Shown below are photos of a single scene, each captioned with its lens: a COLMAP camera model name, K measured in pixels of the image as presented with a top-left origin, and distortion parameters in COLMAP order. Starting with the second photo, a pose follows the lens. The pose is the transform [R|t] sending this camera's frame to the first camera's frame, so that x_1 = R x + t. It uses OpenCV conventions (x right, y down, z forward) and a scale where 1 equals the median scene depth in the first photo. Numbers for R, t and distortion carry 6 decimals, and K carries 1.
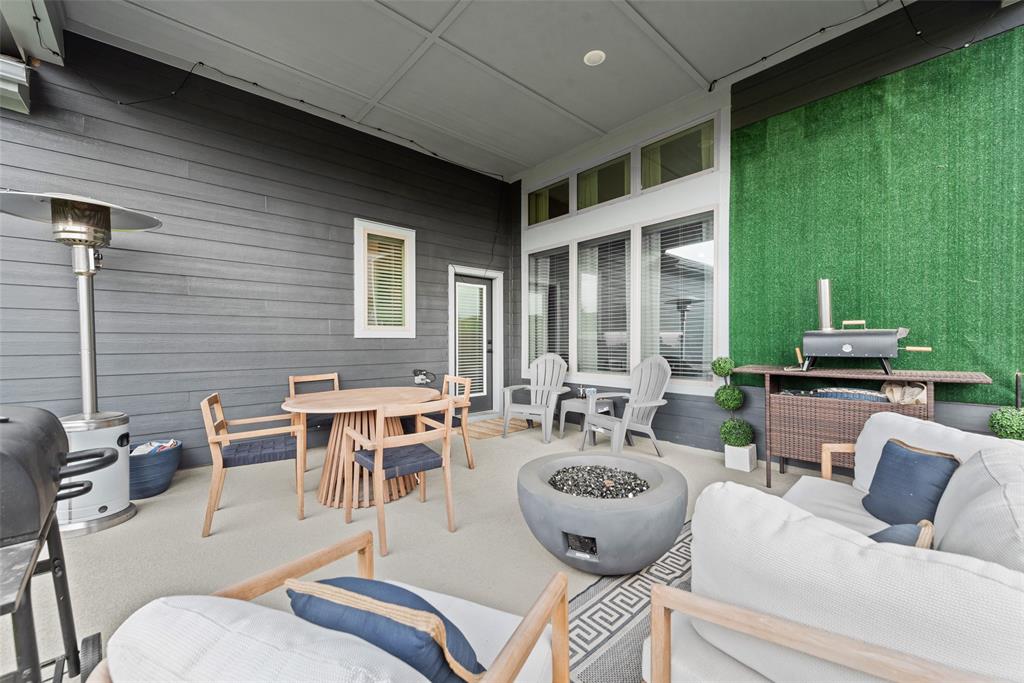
lens RADIAL K [[400.8, 0, 509.3], [0, 400.8, 343.3], [0, 0, 1]] dist [0.004231, -0.000295]
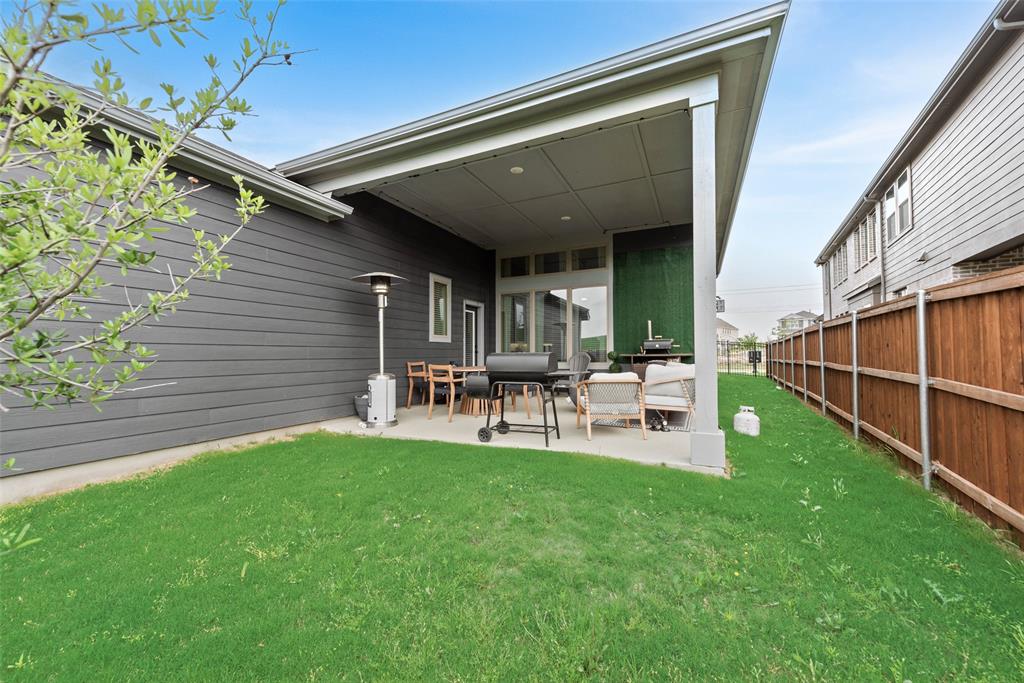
lens RADIAL K [[400.8, 0, 509.3], [0, 400.8, 343.3], [0, 0, 1]] dist [0.004231, -0.000295]
pose [[0.917641, 0.010281, 0.397276, -0.813977], [0.003558, 0.999413, -0.034084, 0.057408], [-0.397394, 0.032690, 0.917066, -0.772410]]
